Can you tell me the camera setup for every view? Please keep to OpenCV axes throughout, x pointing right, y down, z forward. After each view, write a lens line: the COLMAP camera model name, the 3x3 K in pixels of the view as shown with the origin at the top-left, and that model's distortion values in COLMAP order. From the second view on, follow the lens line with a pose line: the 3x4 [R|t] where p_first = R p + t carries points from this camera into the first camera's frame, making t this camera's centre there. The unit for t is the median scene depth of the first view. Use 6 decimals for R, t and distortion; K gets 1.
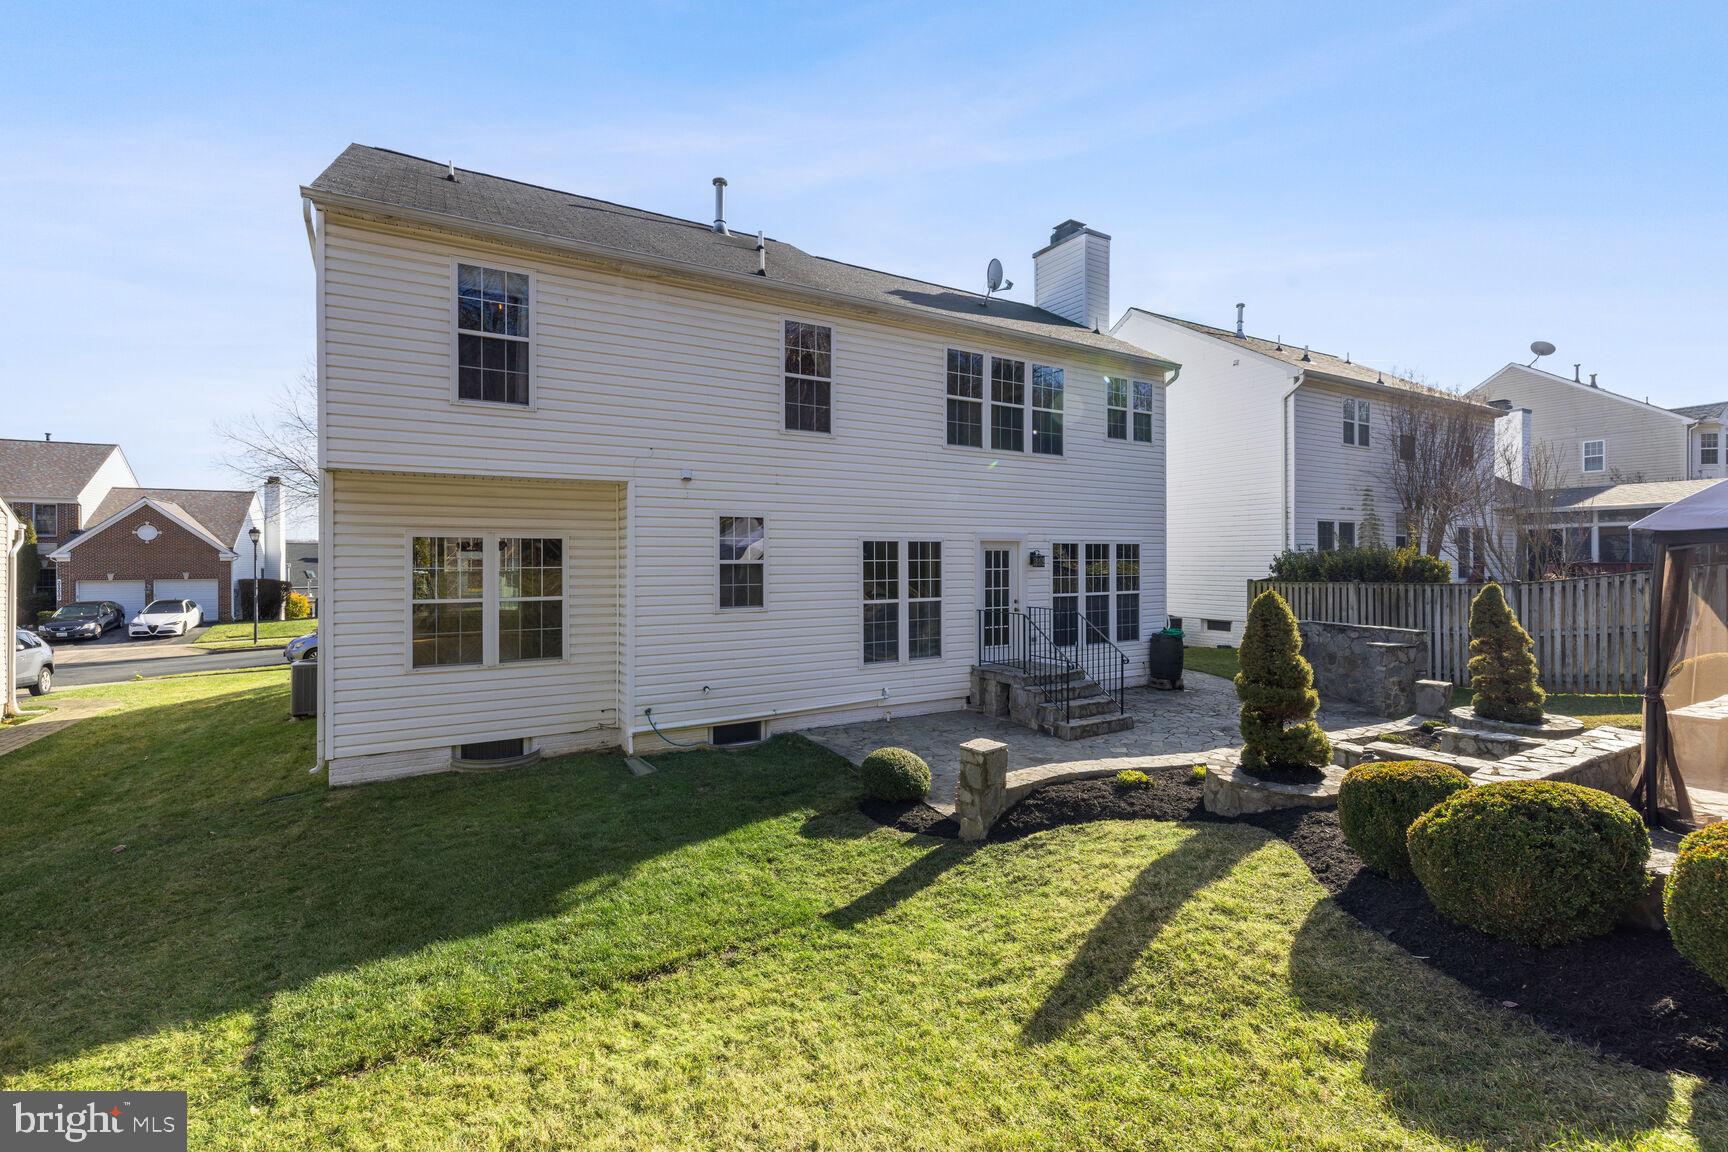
lens RADIAL K [[717.8, 0, 862.8], [0, 717.8, 569.3], [0, 0, 1]] dist [-0.000647, 0.000087]
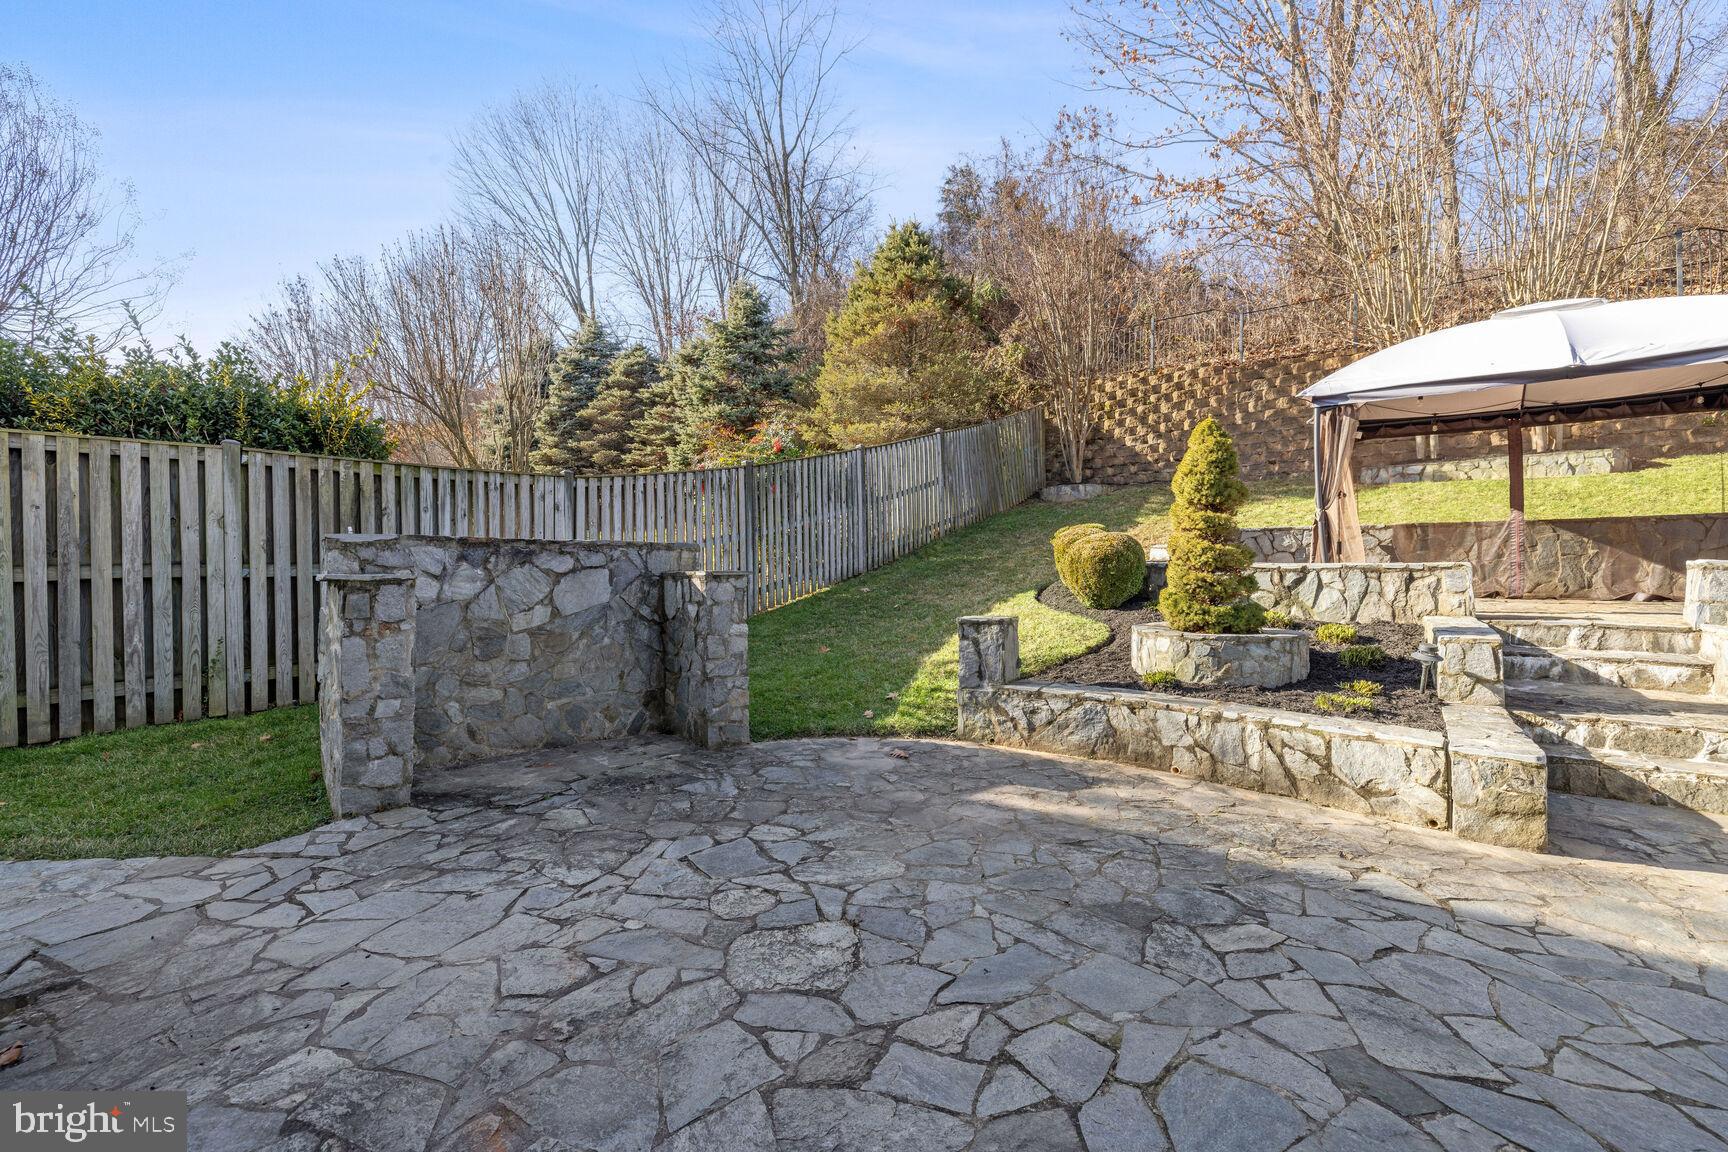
lens RADIAL K [[713.2, 0, 866.4], [0, 713.2, 570.2], [0, 0, 1]] dist [0.000998, -0.000503]
pose [[-0.393322, -0.001159, 0.919400, 0.328659], [0.015085, 0.999856, 0.007714, 0.107453], [-0.919277, 0.016903, -0.393248, 1.143003]]
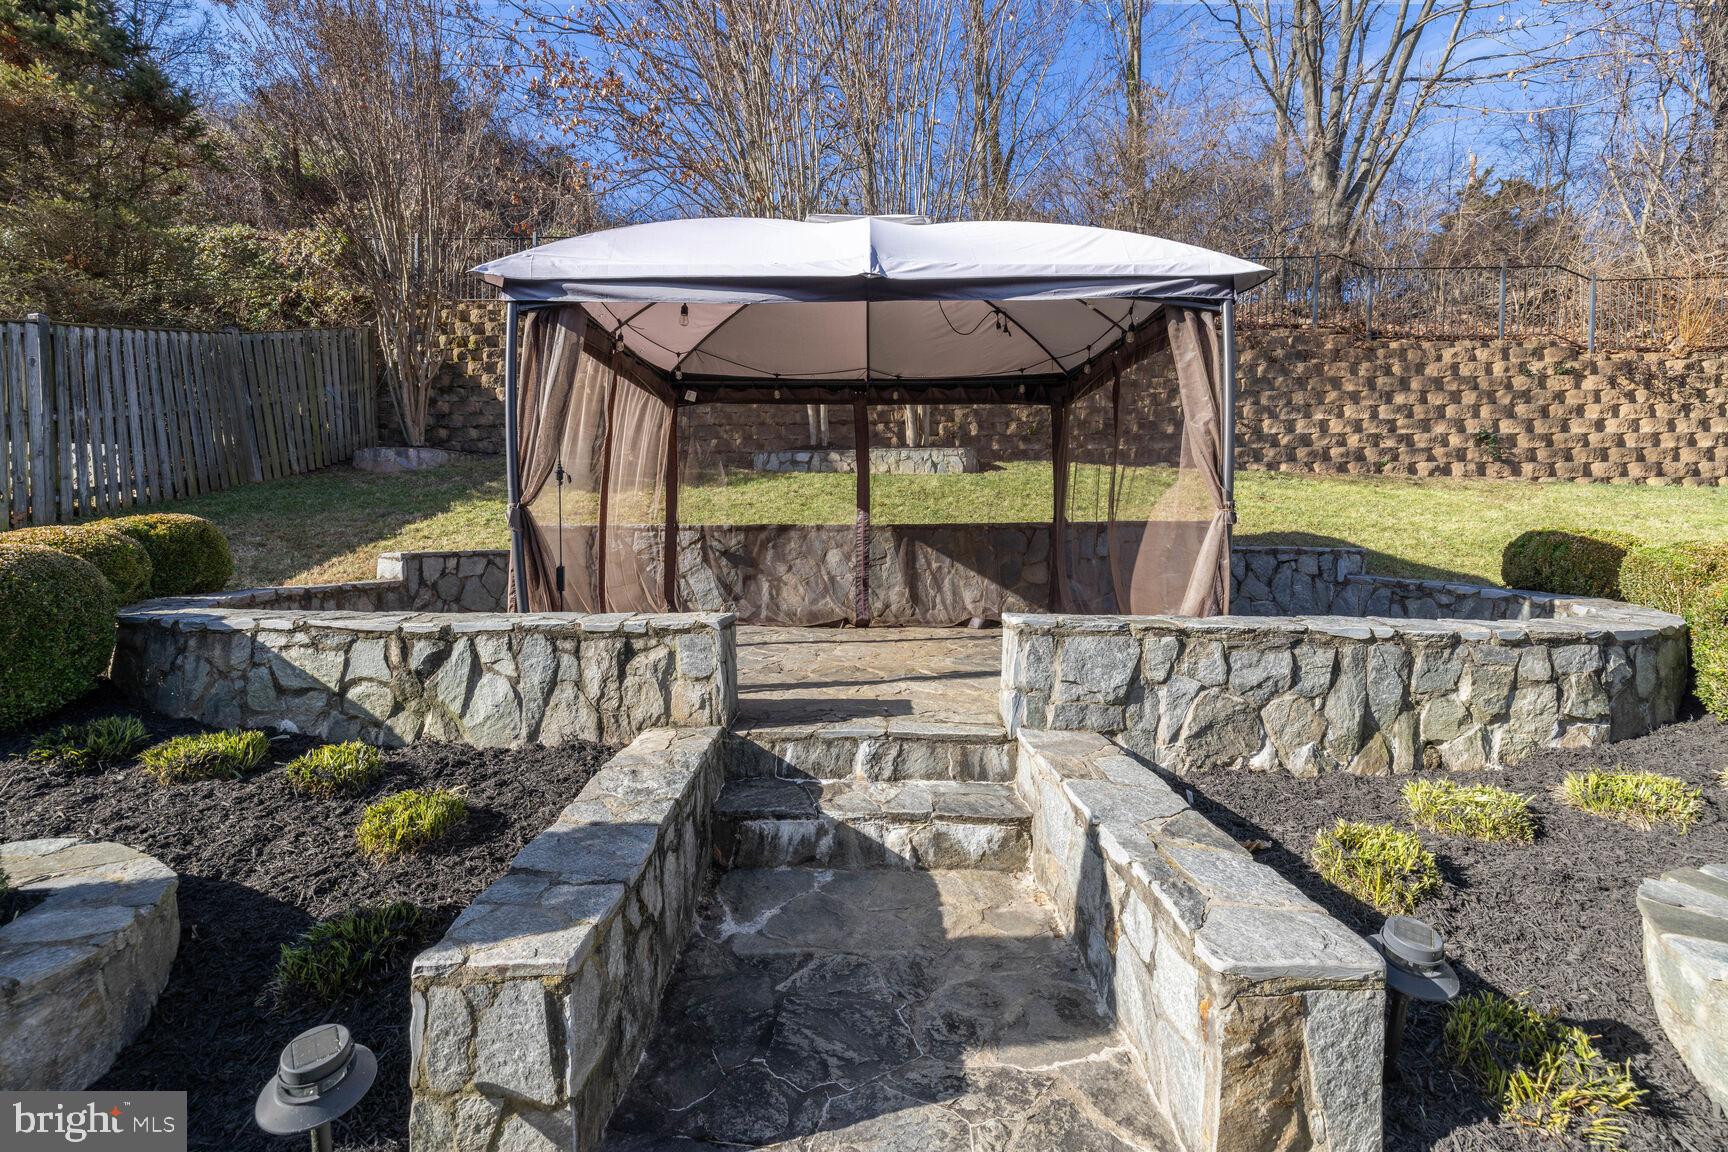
lens RADIAL K [[733.9, 0, 863.6], [0, 733.9, 547.8], [0, 0, 1]] dist [0.002719, 0.000335]
pose [[-0.864263, 0.003313, 0.503028, 0.445841], [0.011811, 0.999836, 0.013708, 0.082634], [-0.502901, 0.017788, -0.864161, 0.751298]]
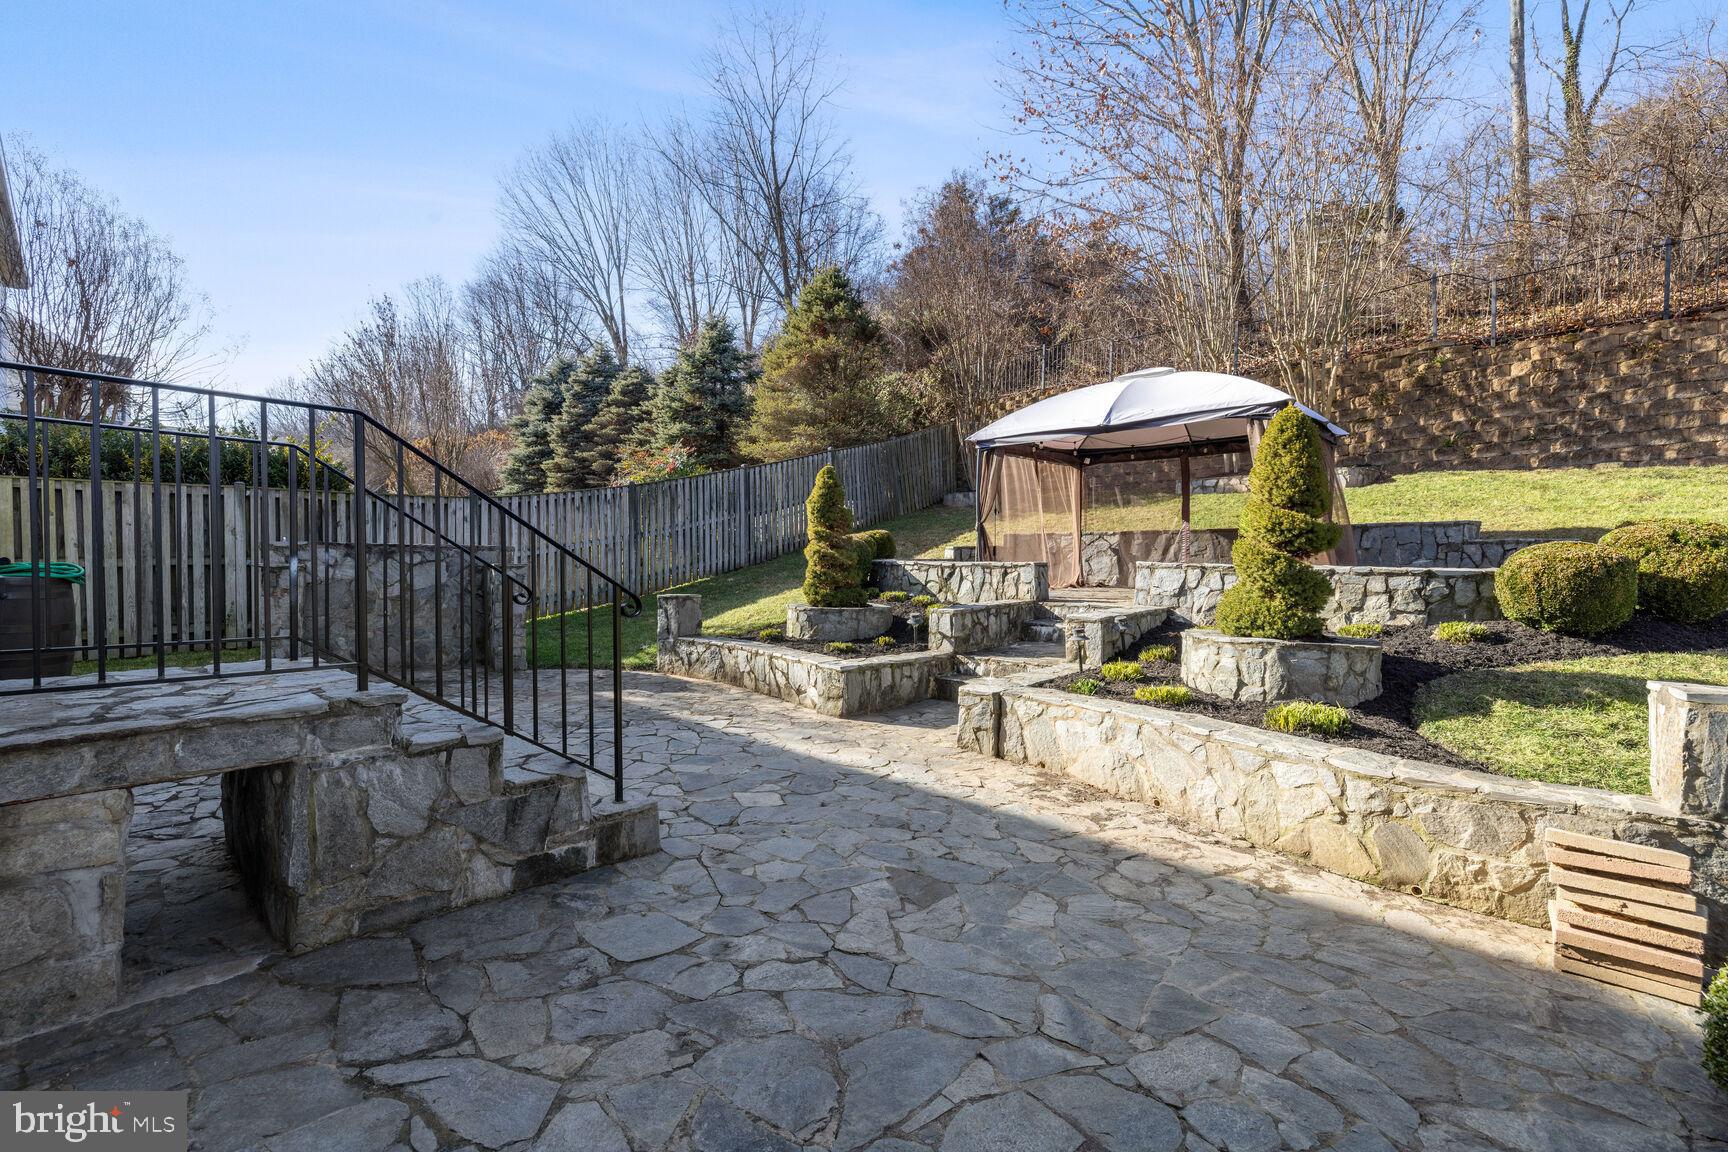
lens RADIAL K [[717.8, 0, 862.8], [0, 717.8, 569.3], [0, 0, 1]] dist [-0.000647, 0.000087]
pose [[-0.302237, -0.009682, 0.953184, -0.020036], [0.007300, 0.999896, 0.012471, 0.109183], [-0.953205, 0.010727, -0.302134, 0.934565]]
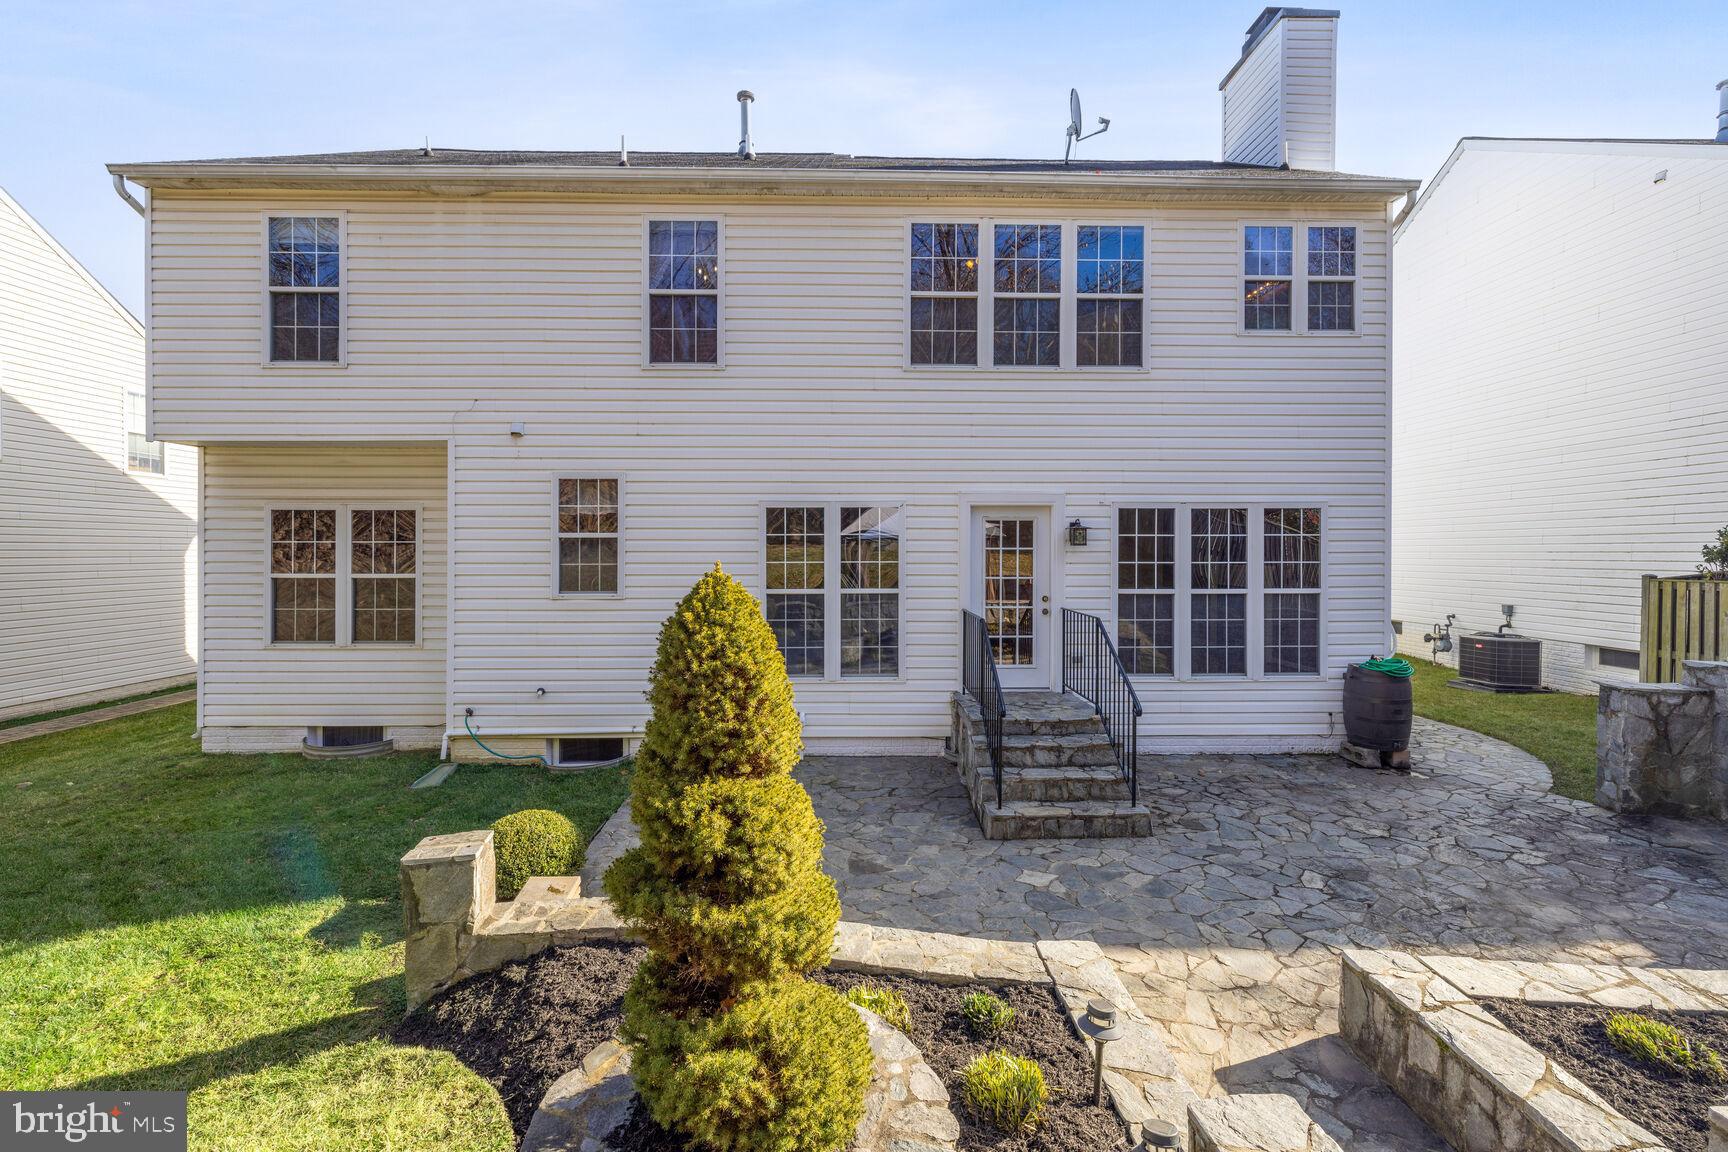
lens RADIAL K [[720.9, 0, 867.8], [0, 720.9, 561.5], [0, 0, 1]] dist [0.000893, 0.000015]
pose [[0.879737, 0.009734, -0.475360, 0.443359], [-0.009023, 0.999952, 0.003777, 0.011726], [0.475374, 0.000966, 0.879783, 0.409928]]
